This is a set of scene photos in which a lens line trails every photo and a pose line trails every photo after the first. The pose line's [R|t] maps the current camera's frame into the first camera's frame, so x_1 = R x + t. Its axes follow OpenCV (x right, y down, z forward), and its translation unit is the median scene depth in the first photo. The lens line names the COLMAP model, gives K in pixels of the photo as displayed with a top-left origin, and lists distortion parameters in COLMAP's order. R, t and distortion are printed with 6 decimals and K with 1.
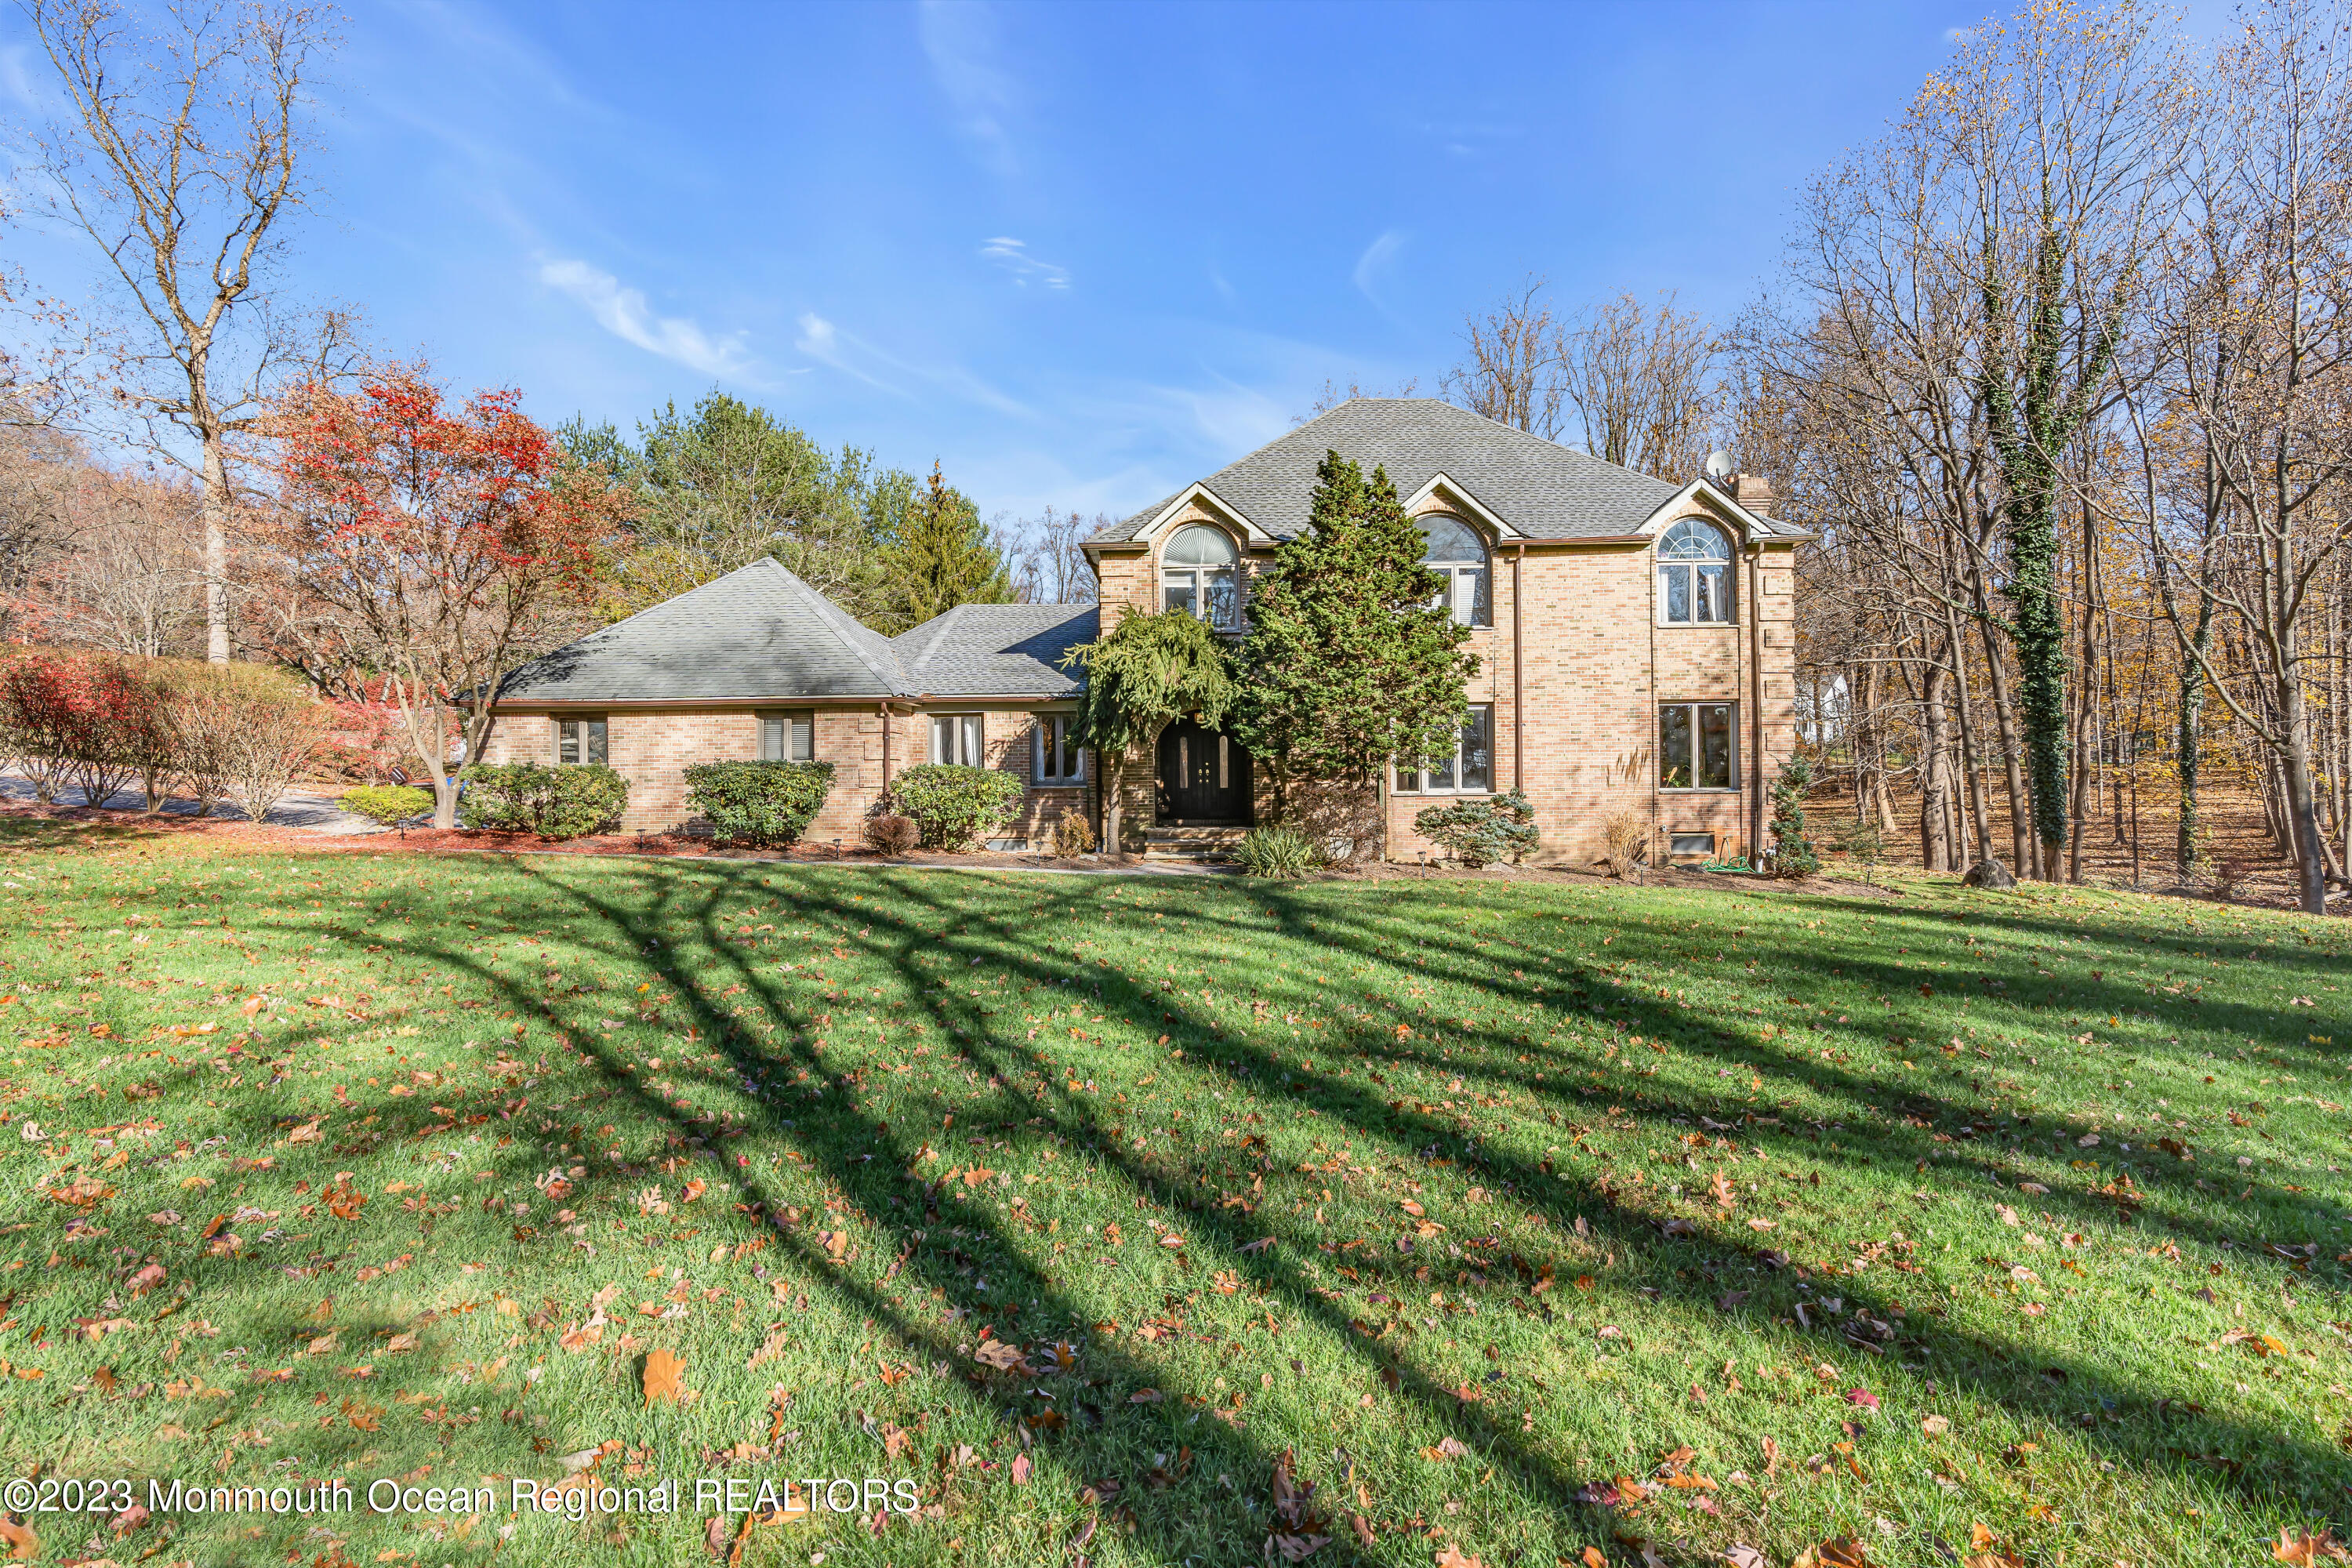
lens RADIAL K [[1066.5, 0, 1175.3], [0, 1066.5, 776.7], [0, 0, 1]] dist [-0.002679, 0.000397]
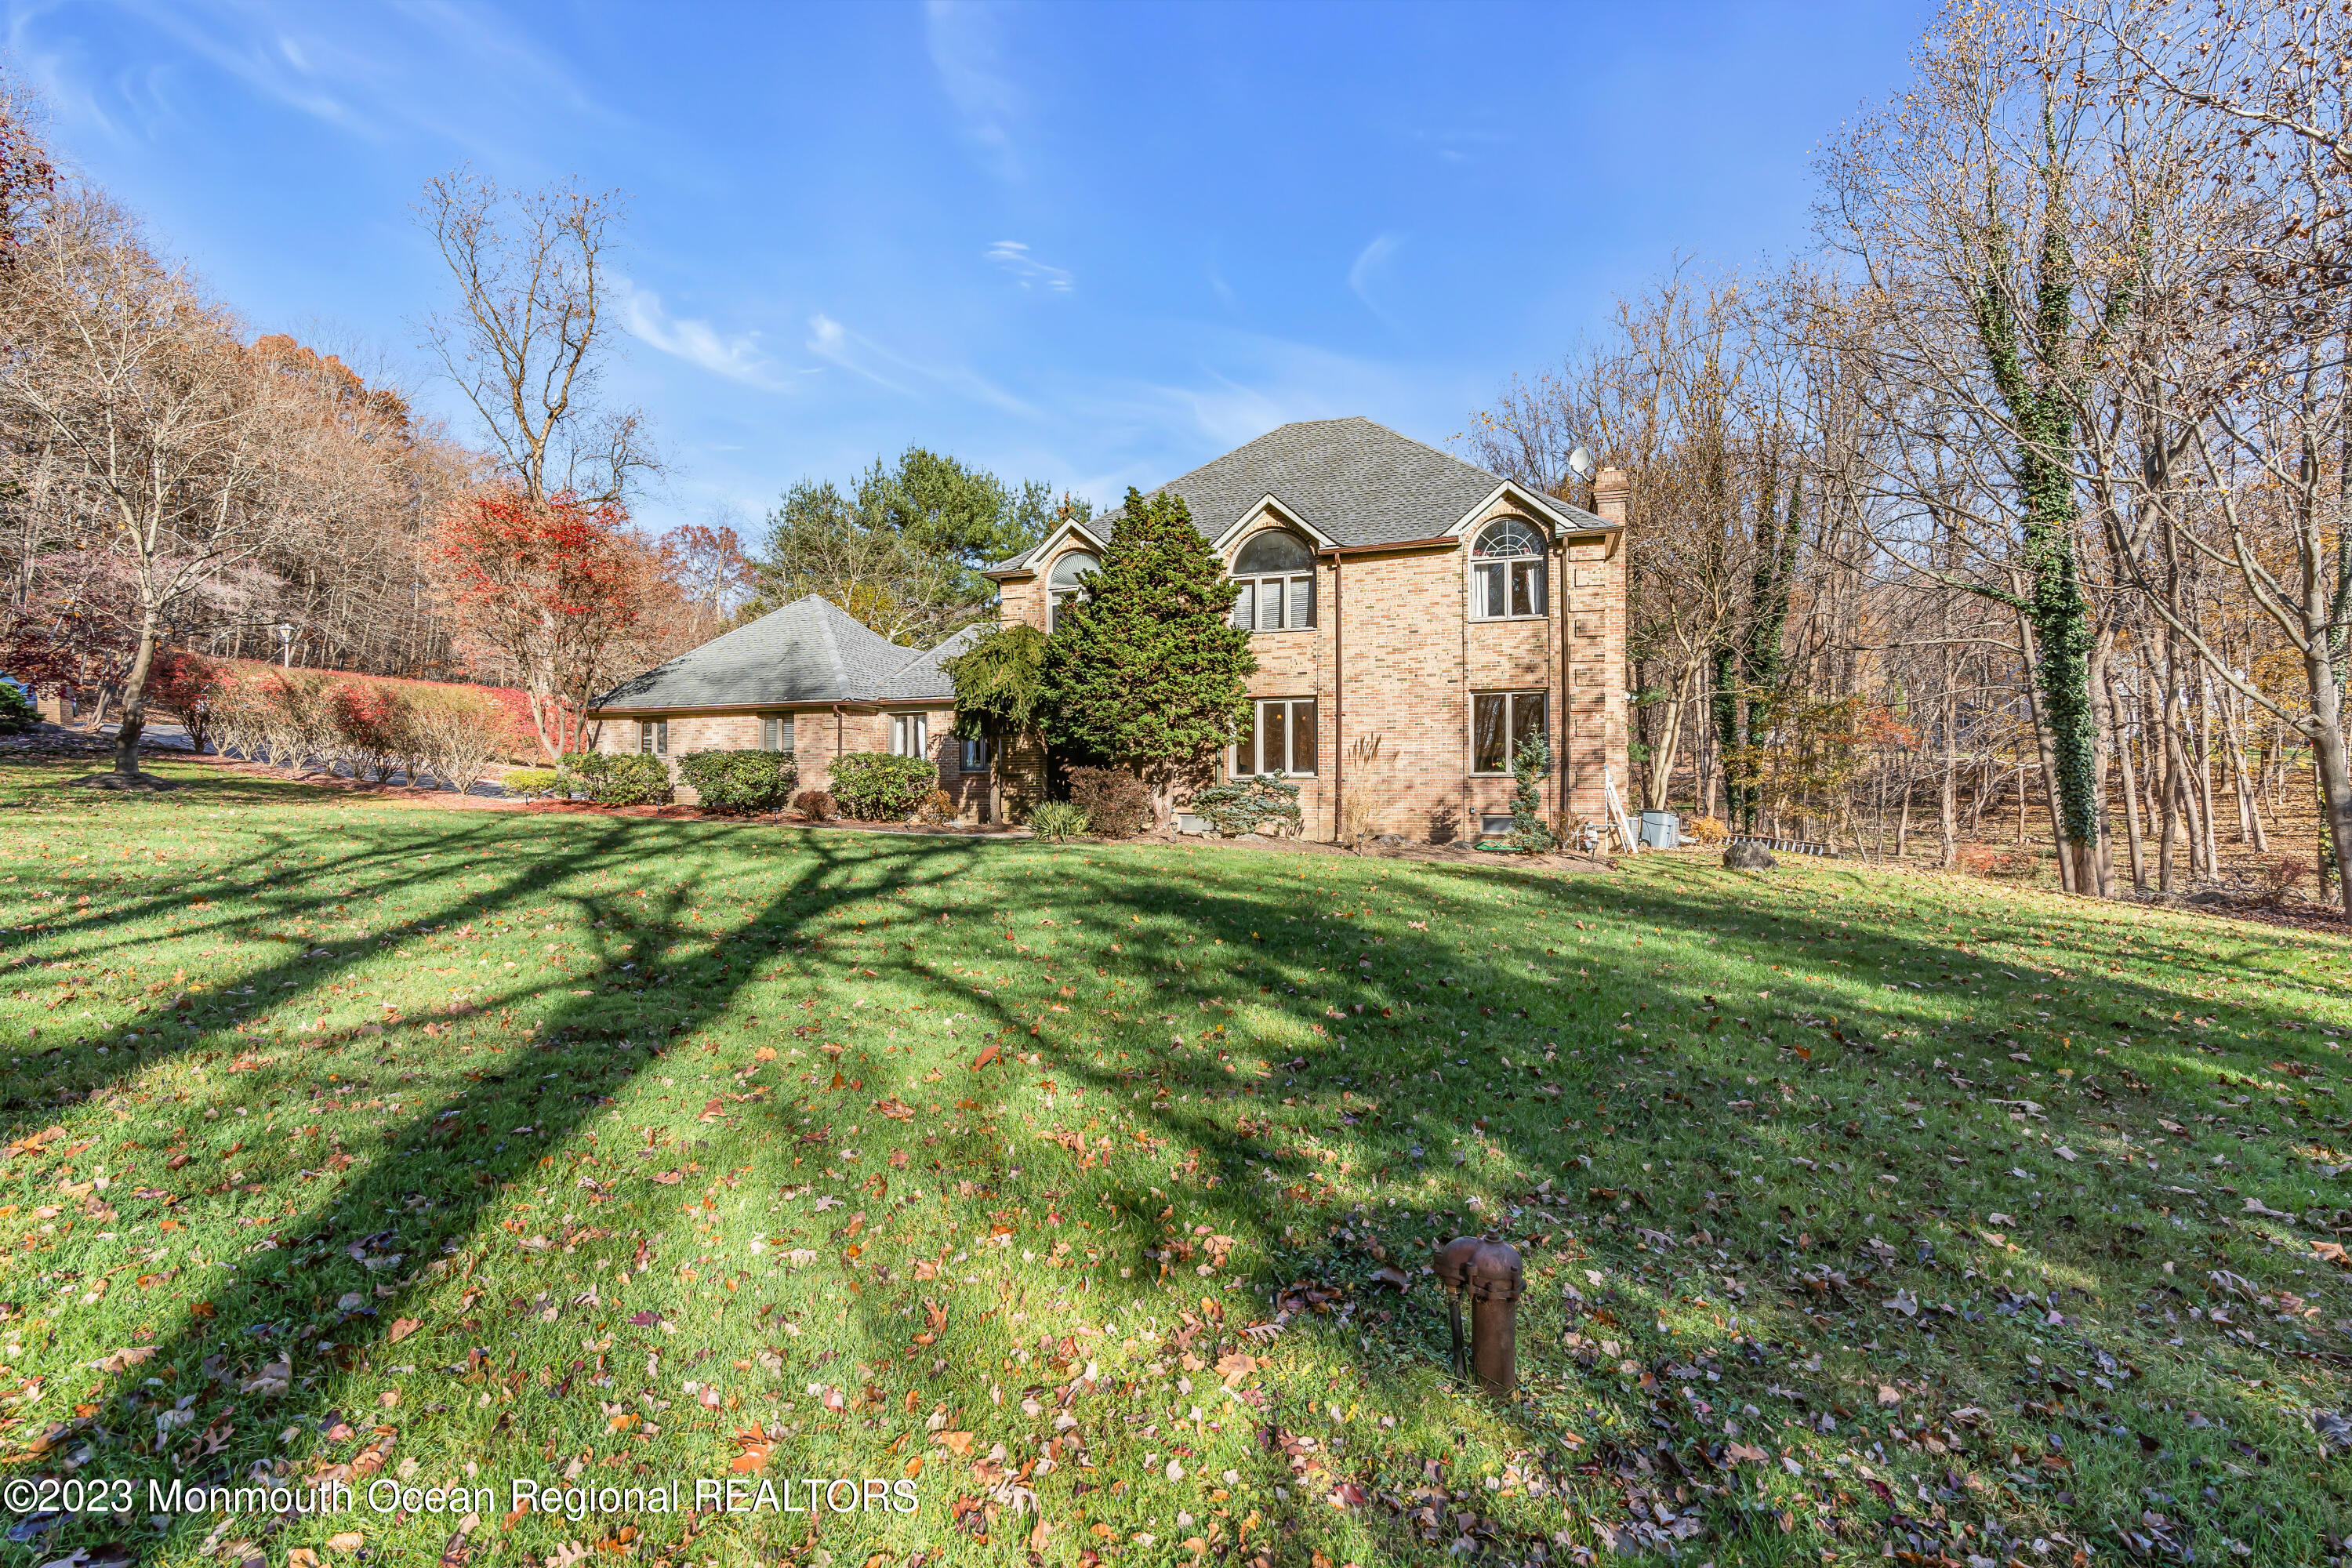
lens RADIAL K [[1066.5, 0, 1176.4], [0, 1066.5, 777.1], [0, 0, 1]] dist [-0.002679, 0.000397]
pose [[0.955106, 0.002633, -0.296252, 0.488466], [-0.003538, 0.999991, -0.002519, 0.019007], [0.296243, 0.003454, 0.955106, -0.109507]]
